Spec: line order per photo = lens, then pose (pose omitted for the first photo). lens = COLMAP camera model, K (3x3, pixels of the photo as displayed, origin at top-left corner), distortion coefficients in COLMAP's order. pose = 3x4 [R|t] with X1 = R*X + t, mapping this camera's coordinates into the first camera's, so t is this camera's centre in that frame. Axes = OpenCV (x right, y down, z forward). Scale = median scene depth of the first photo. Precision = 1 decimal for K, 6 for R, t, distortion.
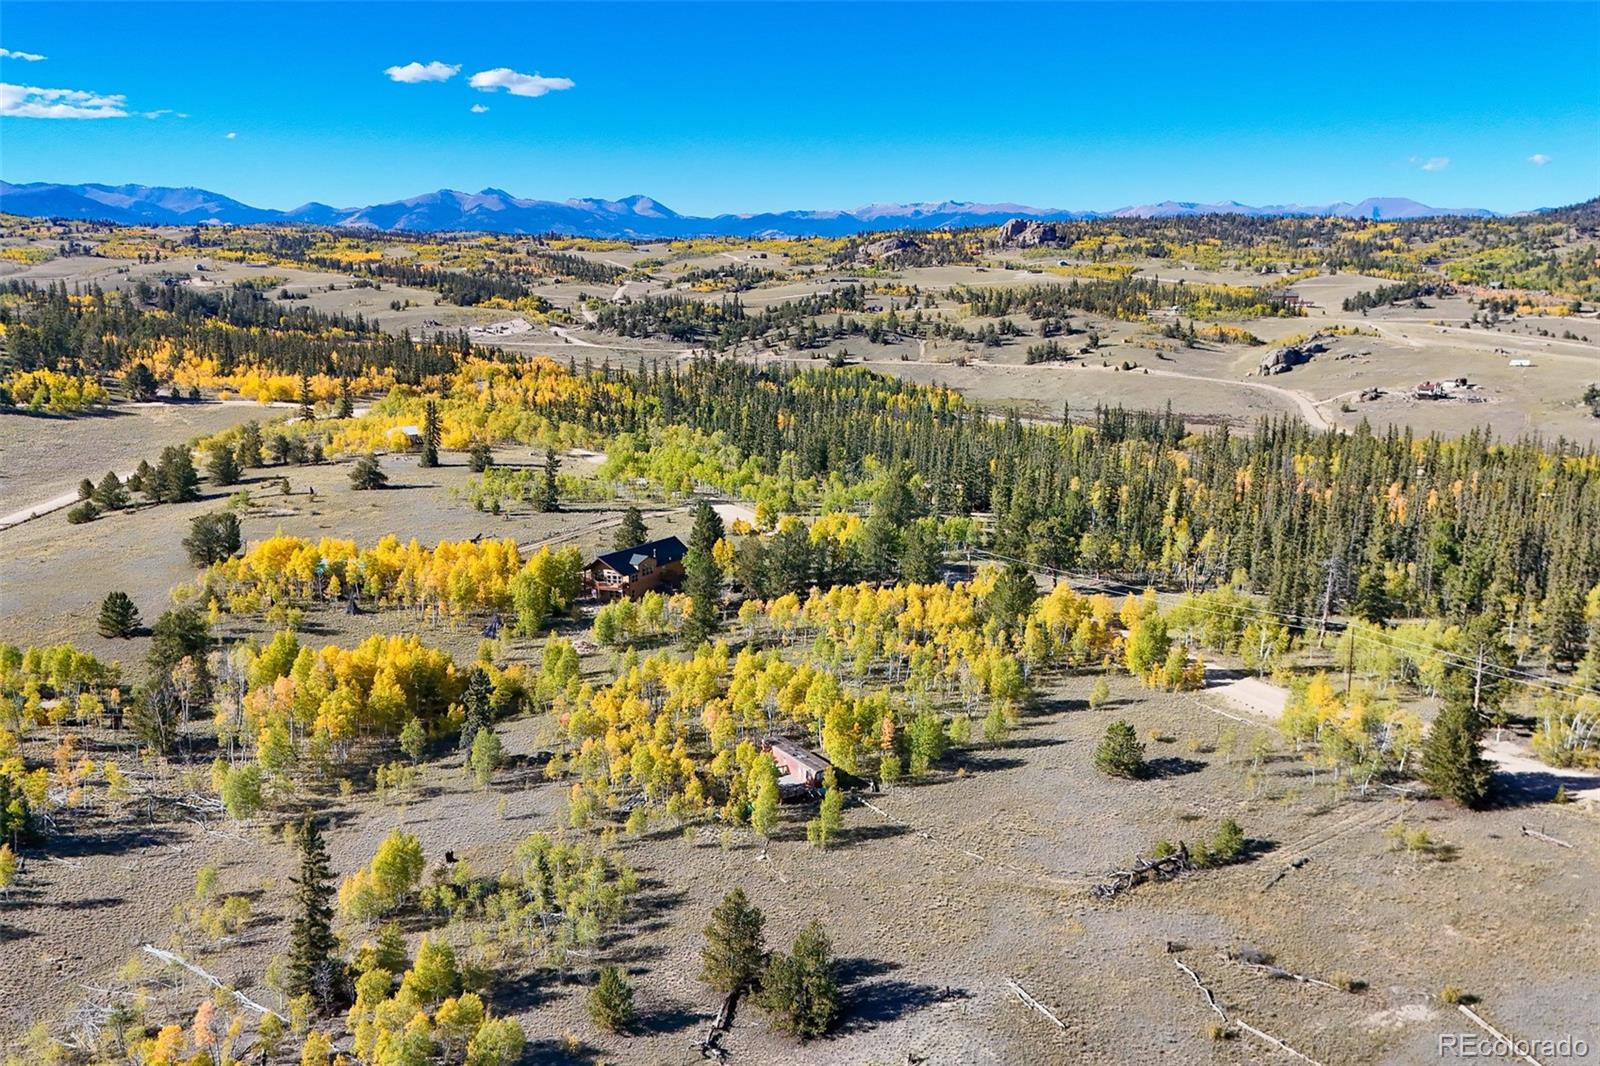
lens RADIAL K [[1399.0, 0, 818.2], [0, 1399.0, 531.0], [0, 0, 1]] dist [0.060590, -0.078037]
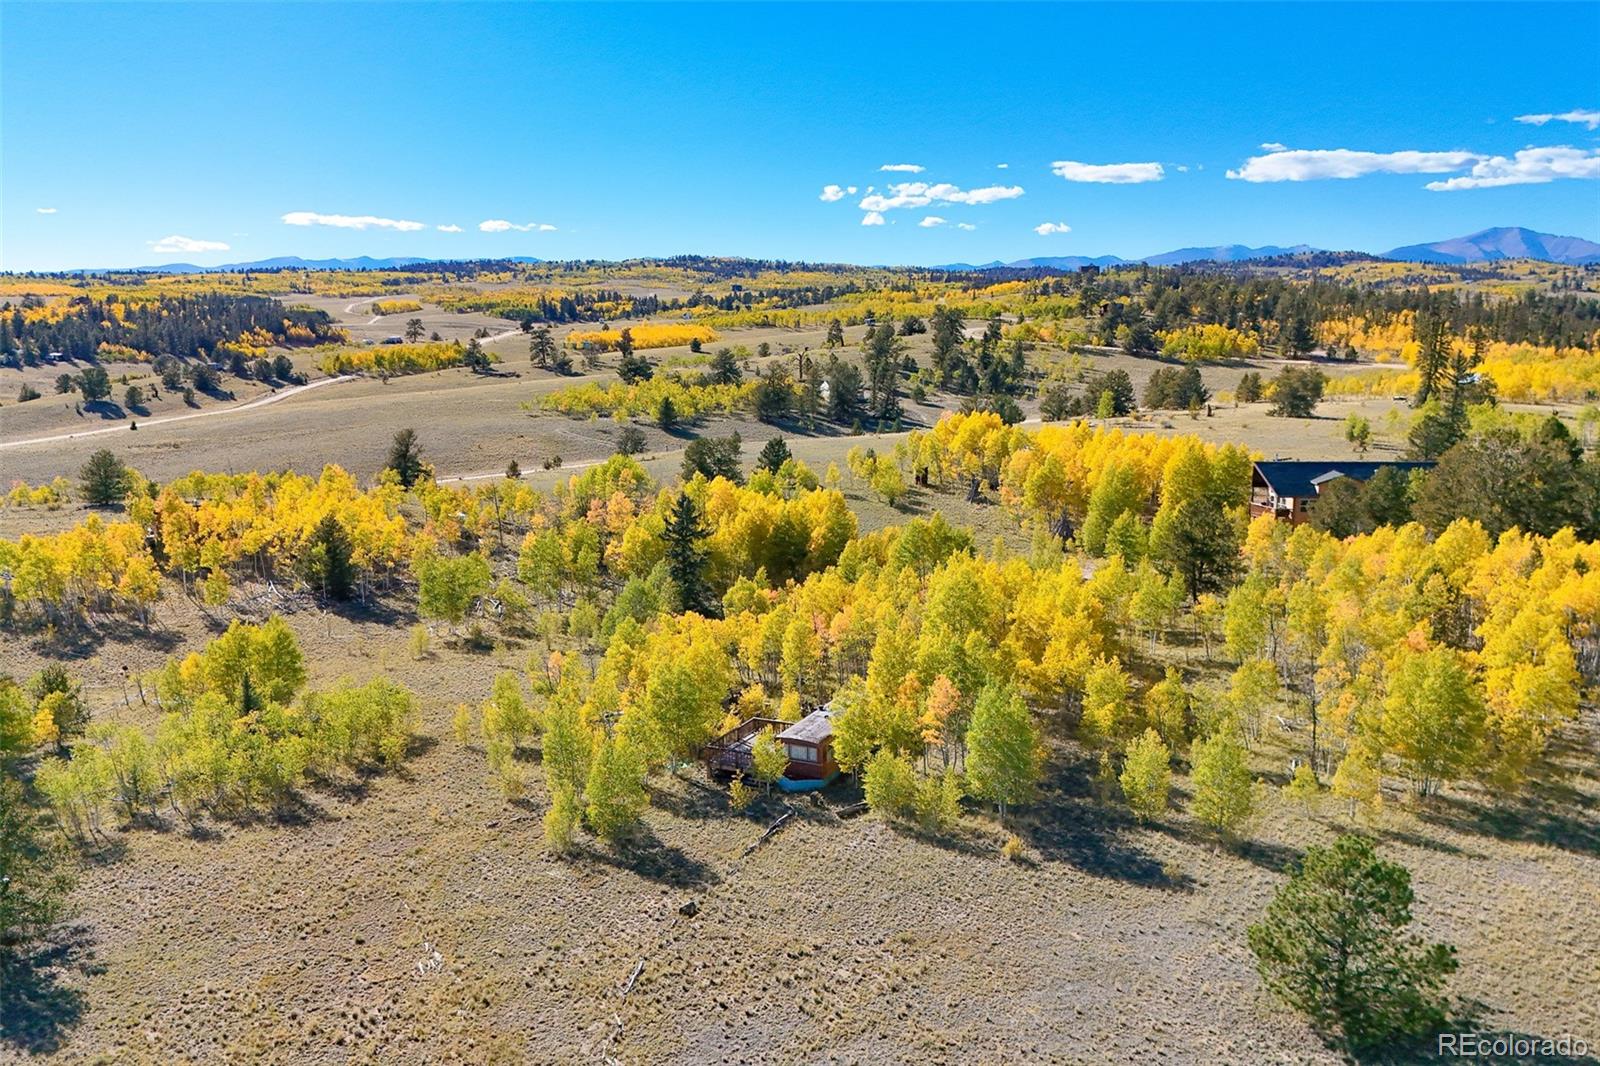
lens RADIAL K [[1399.0, 0, 791.2], [0, 1399.0, 525.0], [0, 0, 1]] dist [0.060590, -0.078037]
pose [[0.522133, 0.128635, -0.843107, 0.447965], [-0.168315, 0.984660, 0.045995, 0.088231], [0.836090, 0.117892, 0.535775, 0.836996]]
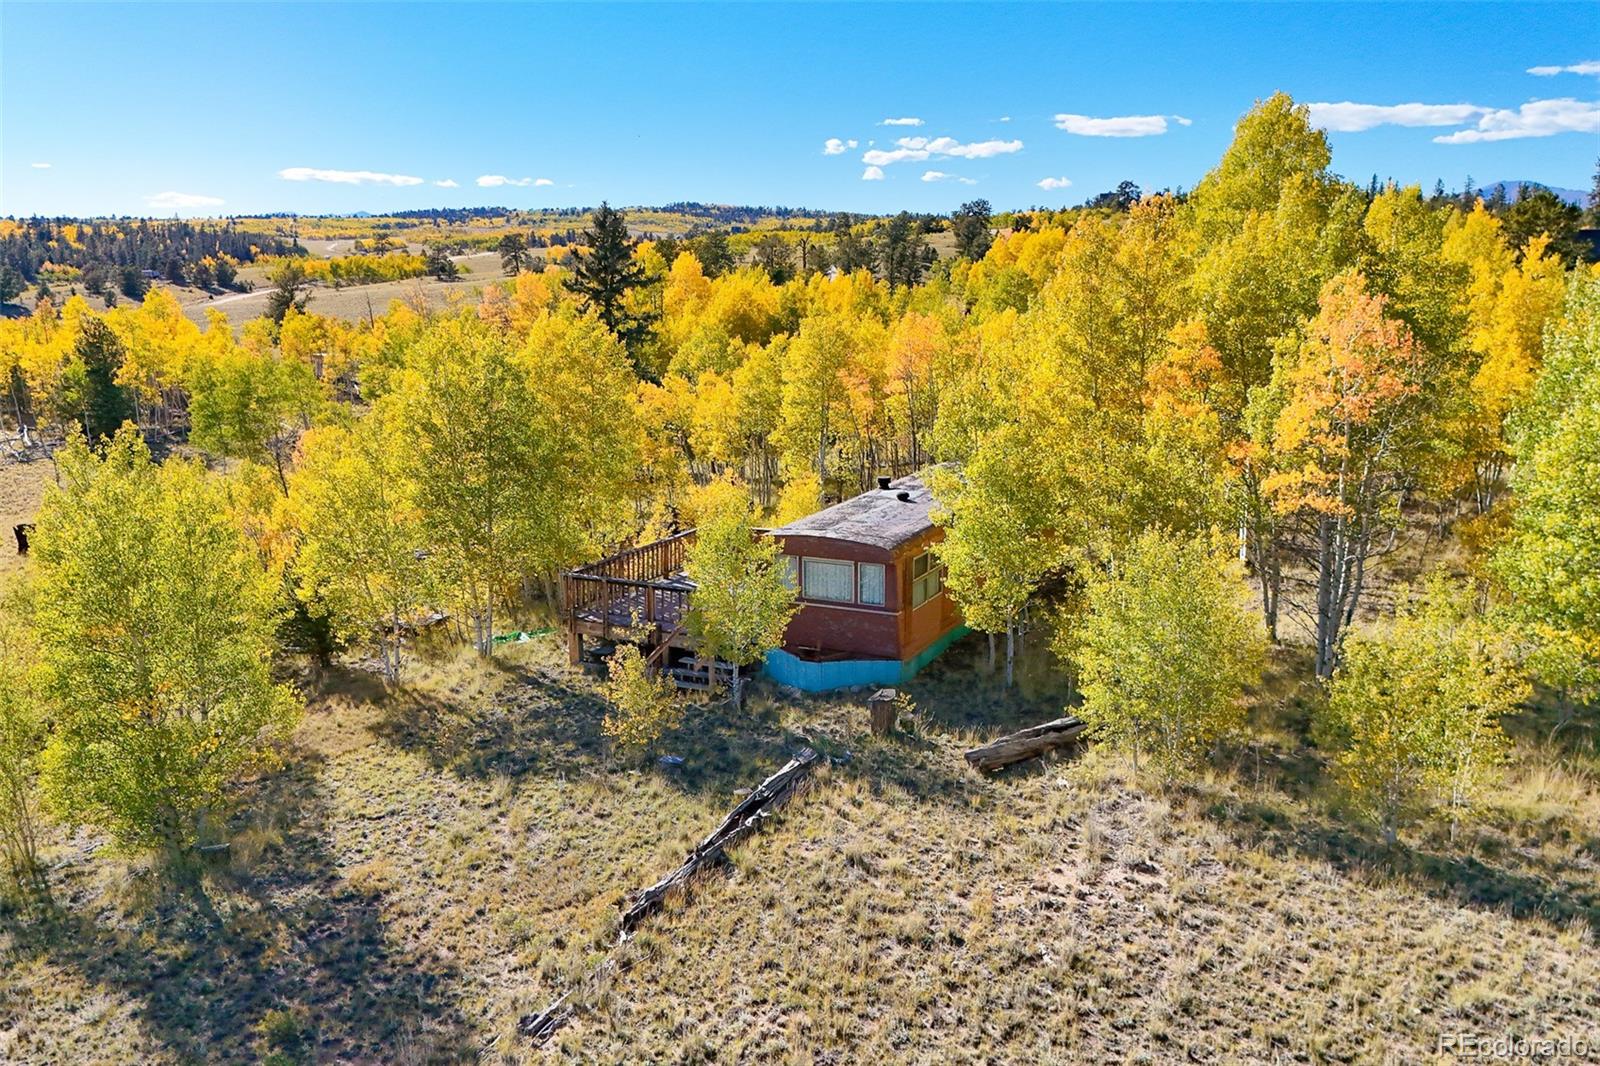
lens RADIAL K [[1399.0, 0, 794.8], [0, 1399.0, 520.8], [0, 0, 1]] dist [0.060590, -0.078037]
pose [[0.523970, 0.151232, -0.838203, 0.152703], [-0.167580, 0.983179, 0.072633, 0.179210], [0.835089, 0.102409, 0.540499, 1.037571]]
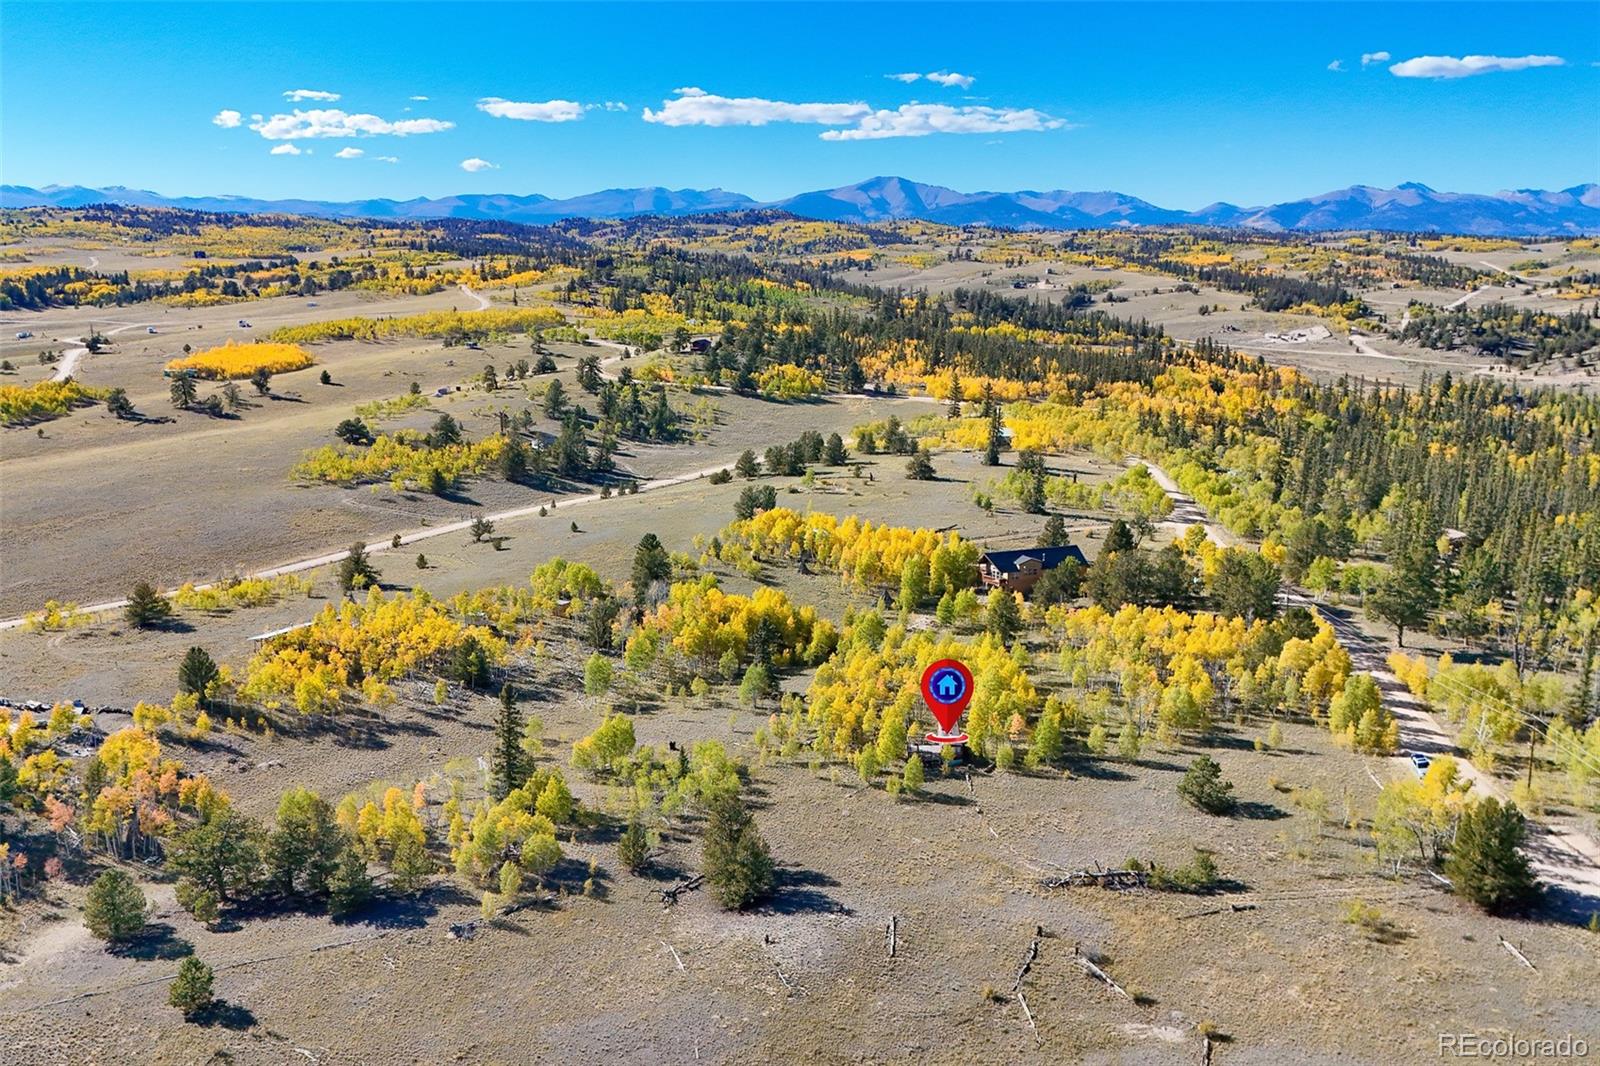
lens RADIAL K [[1399.0, 0, 798.6], [0, 1399.0, 540.7], [0, 0, 1]] dist [0.060590, -0.078037]
pose [[0.813243, 0.117983, -0.569838, 0.625289], [-0.113671, 0.992575, 0.043283, -0.040199], [0.570714, 0.029574, 0.820616, -0.048238]]
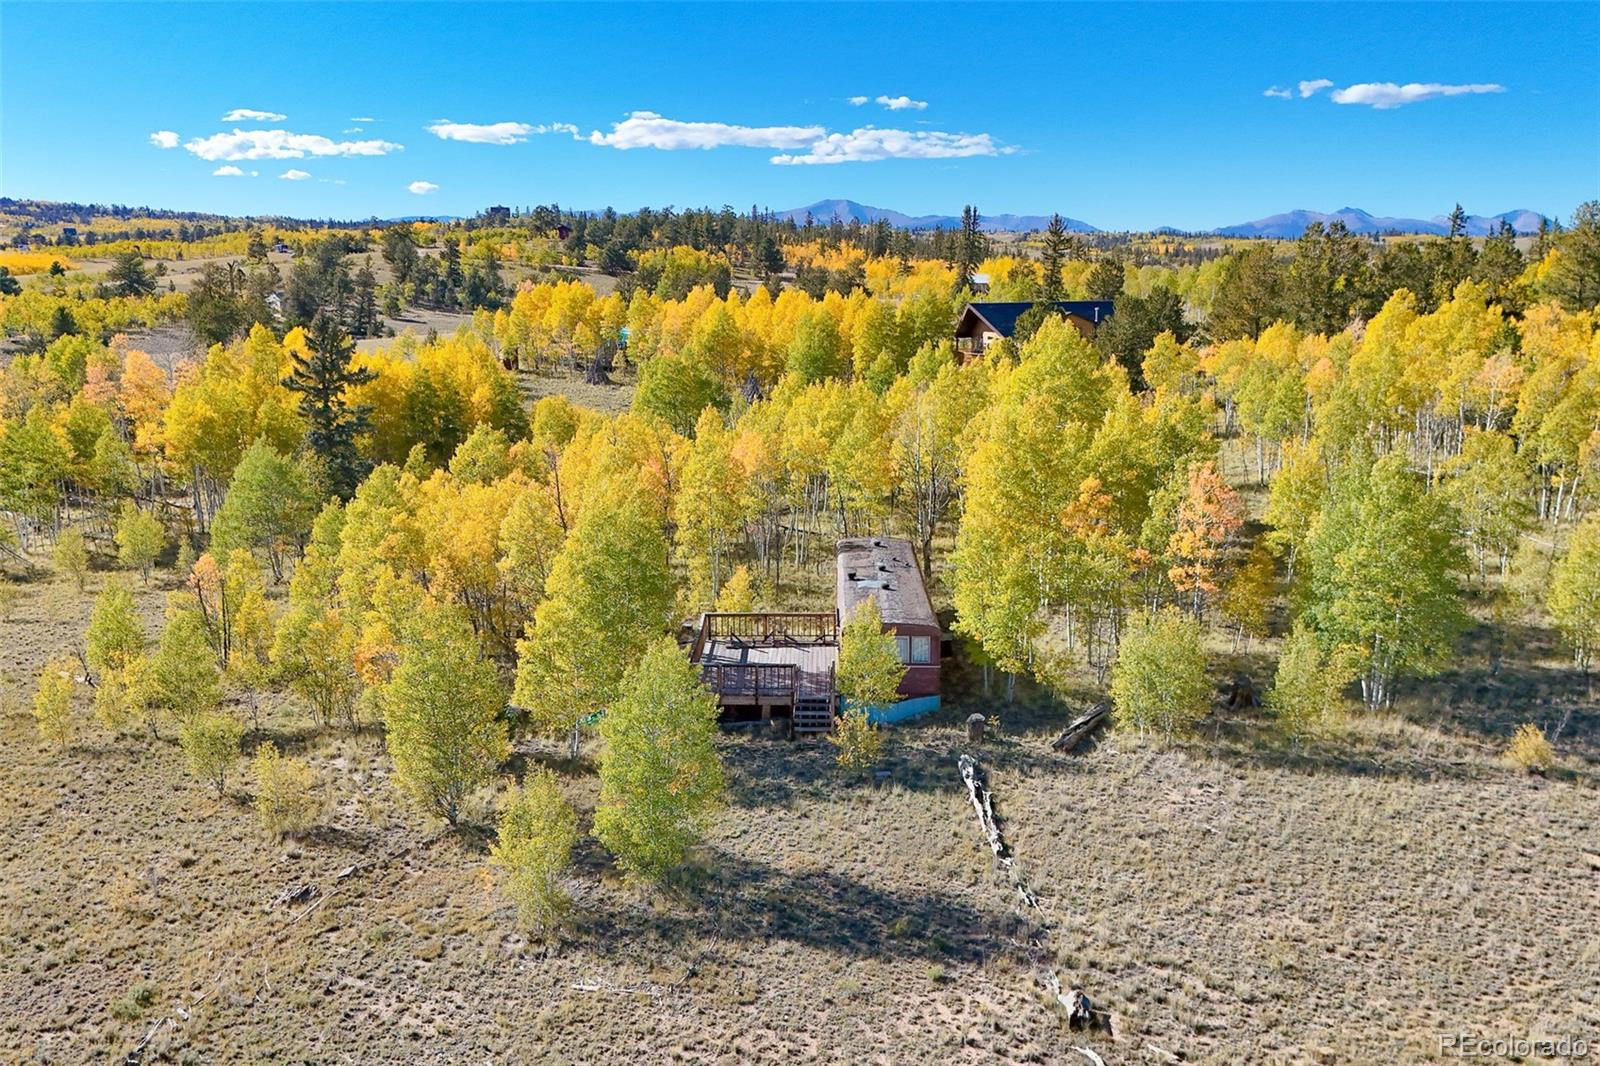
lens RADIAL K [[1399.0, 0, 825.9], [0, 1399.0, 560.7], [0, 0, 1]] dist [0.060590, -0.078037]
pose [[0.841289, 0.109555, -0.529369, 0.140683], [-0.108569, 0.993538, 0.033075, 0.173255], [0.529572, 0.029648, 0.847747, 0.894237]]
